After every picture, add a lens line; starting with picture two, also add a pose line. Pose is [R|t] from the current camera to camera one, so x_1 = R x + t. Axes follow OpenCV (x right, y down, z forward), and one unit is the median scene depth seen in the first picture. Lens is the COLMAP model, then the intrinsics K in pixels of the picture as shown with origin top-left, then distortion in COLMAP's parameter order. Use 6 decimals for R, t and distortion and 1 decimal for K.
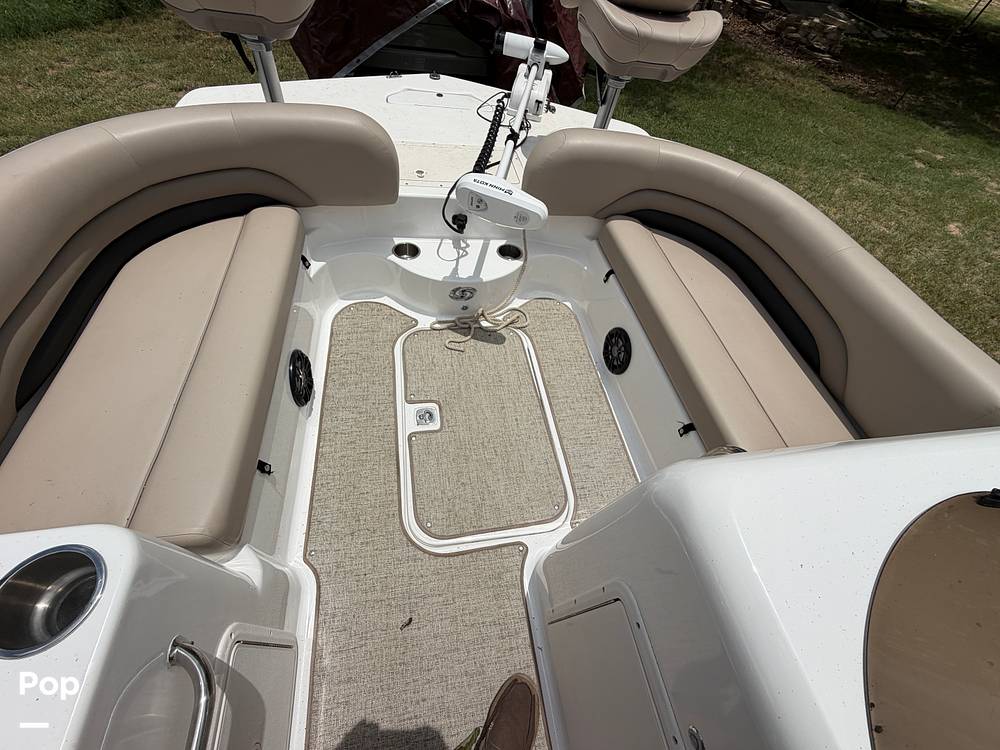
lens RADIAL K [[403.0, 0, 496.3], [0, 403.0, 373.7], [0, 0, 1]] dist [0.000950, 0.000254]
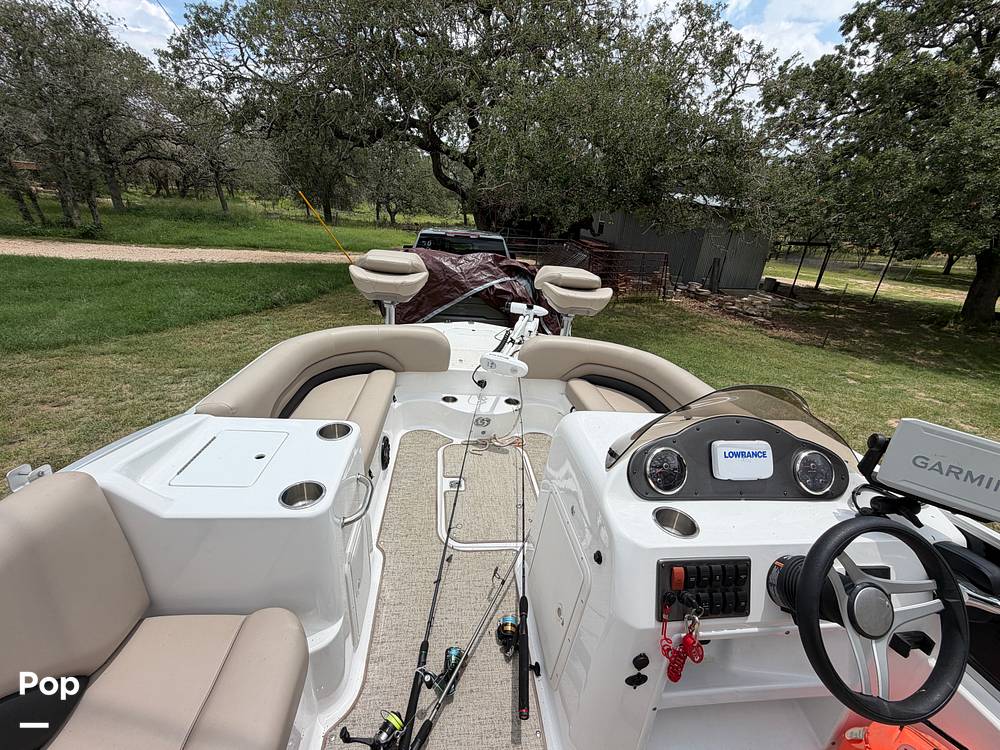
lens RADIAL K [[400.2, 0, 497.5], [0, 400.2, 373.9], [0, 0, 1]] dist [0.000637, 0.000021]
pose [[0.998366, -0.018069, -0.054203, 0.052353], [-0.013276, 0.849349, -0.527664, 0.370569], [0.055572, 0.527522, 0.847722, -0.351962]]
